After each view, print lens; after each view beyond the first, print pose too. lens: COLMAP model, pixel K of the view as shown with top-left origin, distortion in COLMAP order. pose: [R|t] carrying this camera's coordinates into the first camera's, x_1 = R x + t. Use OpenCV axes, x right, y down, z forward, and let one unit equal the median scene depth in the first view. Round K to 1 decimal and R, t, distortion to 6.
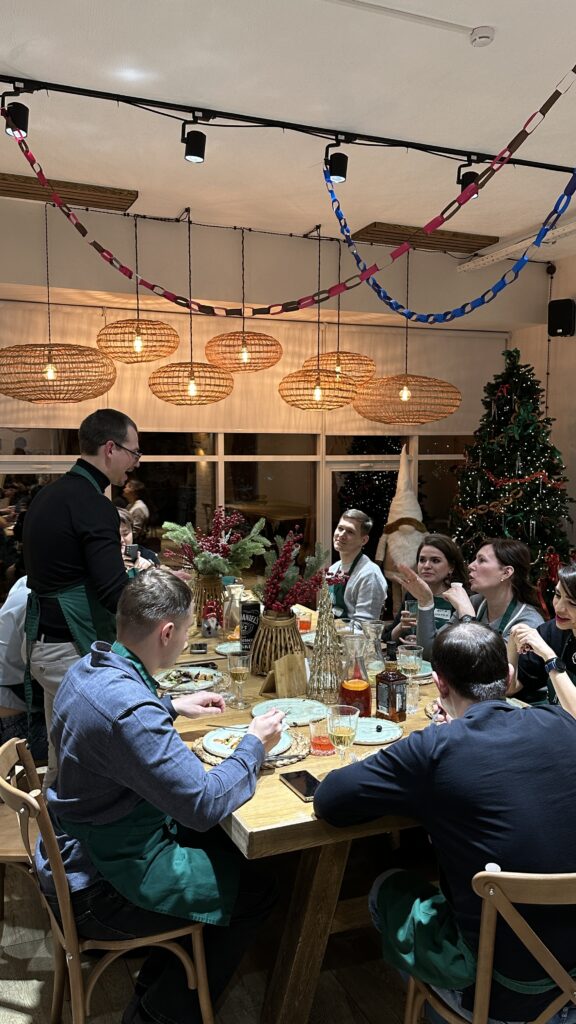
lens RADIAL K [[839.0, 0, 288.0], [0, 839.0, 512.0], [0, 0, 1]] dist [0.055536, 0.000211]
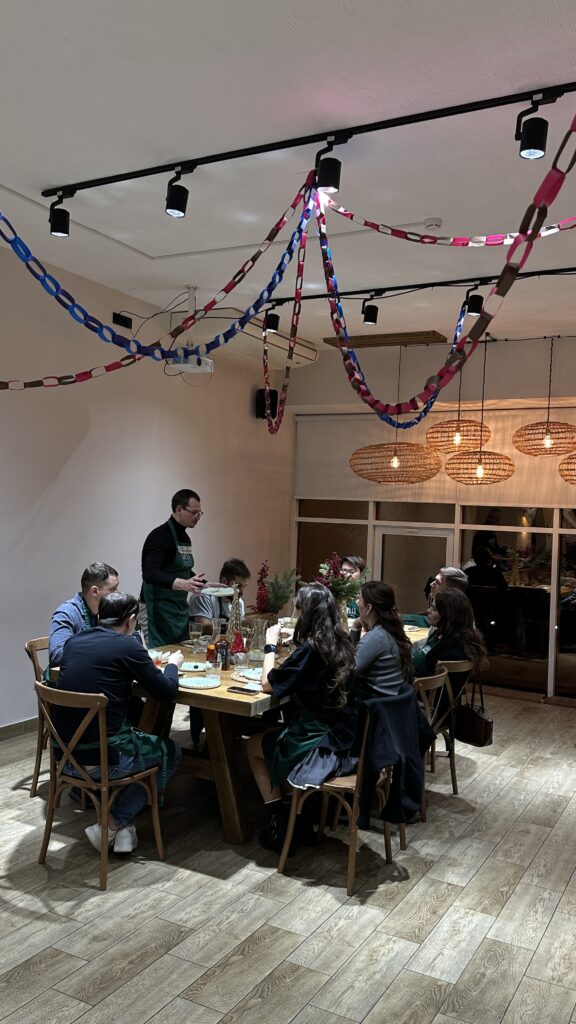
lens RADIAL K [[839.0, 0, 288.0], [0, 839.0, 512.0], [0, 0, 1]] dist [0.055536, 0.000211]
pose [[0.626220, 0.021198, -0.779358, 0.591885], [-0.093274, 0.994488, -0.047898, -0.000372], [0.774047, 0.102689, 0.624745, -0.001213]]
